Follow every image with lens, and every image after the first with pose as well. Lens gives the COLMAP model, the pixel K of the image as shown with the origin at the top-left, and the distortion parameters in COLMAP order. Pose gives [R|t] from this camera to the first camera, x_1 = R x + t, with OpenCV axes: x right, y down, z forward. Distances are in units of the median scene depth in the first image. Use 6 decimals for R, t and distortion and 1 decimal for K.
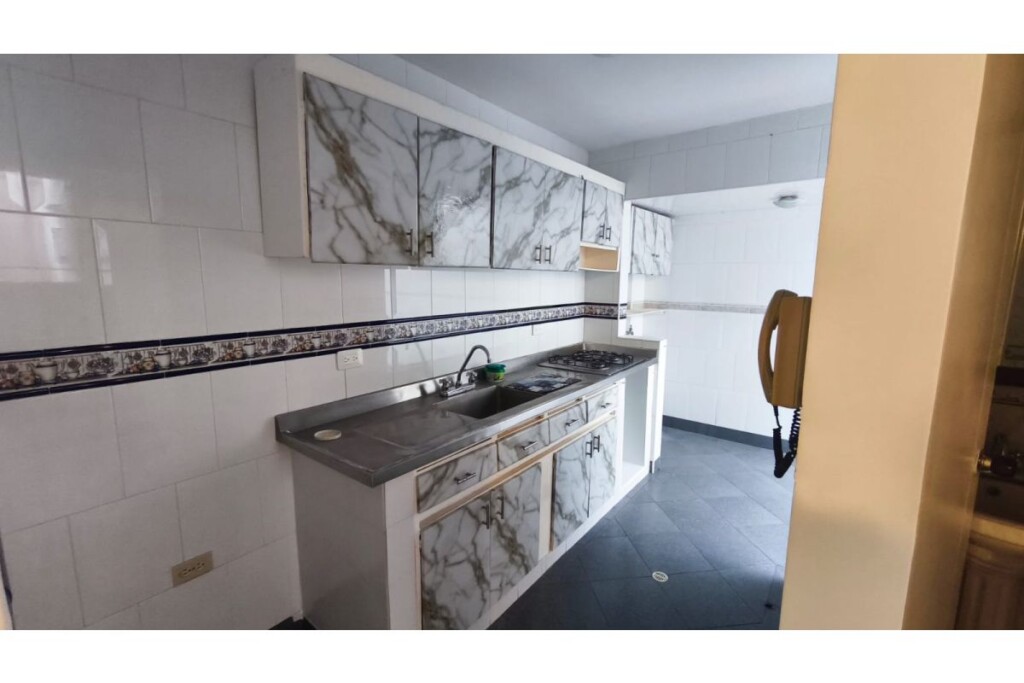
lens RADIAL K [[425.4, 0, 515.0], [0, 425.4, 335.5], [0, 0, 1]] dist [-0.000216, 0.000163]
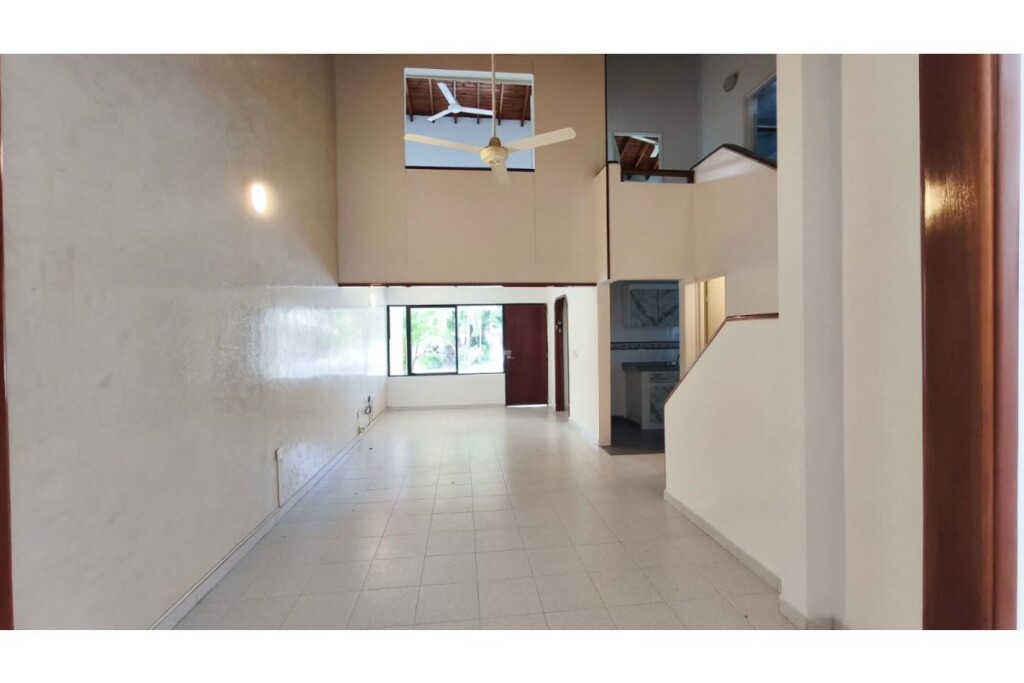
lens RADIAL K [[425.4, 0, 512.6], [0, 425.4, 338.5], [0, 0, 1]] dist [-0.000216, 0.000163]
pose [[0.708152, -0.010908, -0.705976, 1.837693], [-0.078446, 0.992475, -0.094022, 0.482616], [0.701689, 0.121963, 0.701967, -3.079055]]
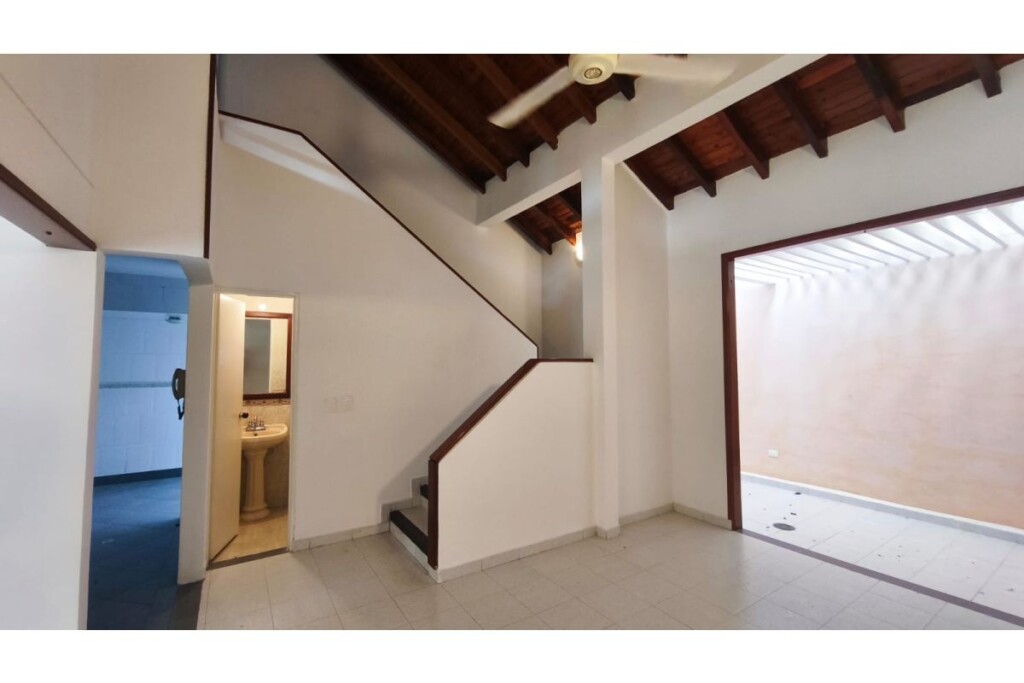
lens RADIAL K [[425.4, 0, 511.1], [0, 425.4, 338.3], [0, 0, 1]] dist [-0.000216, 0.000163]
pose [[0.329923, 0.038271, 0.943232, -1.120440], [0.134743, 0.987038, -0.087178, 0.202806], [-0.934342, 0.155856, 0.320490, -1.718075]]
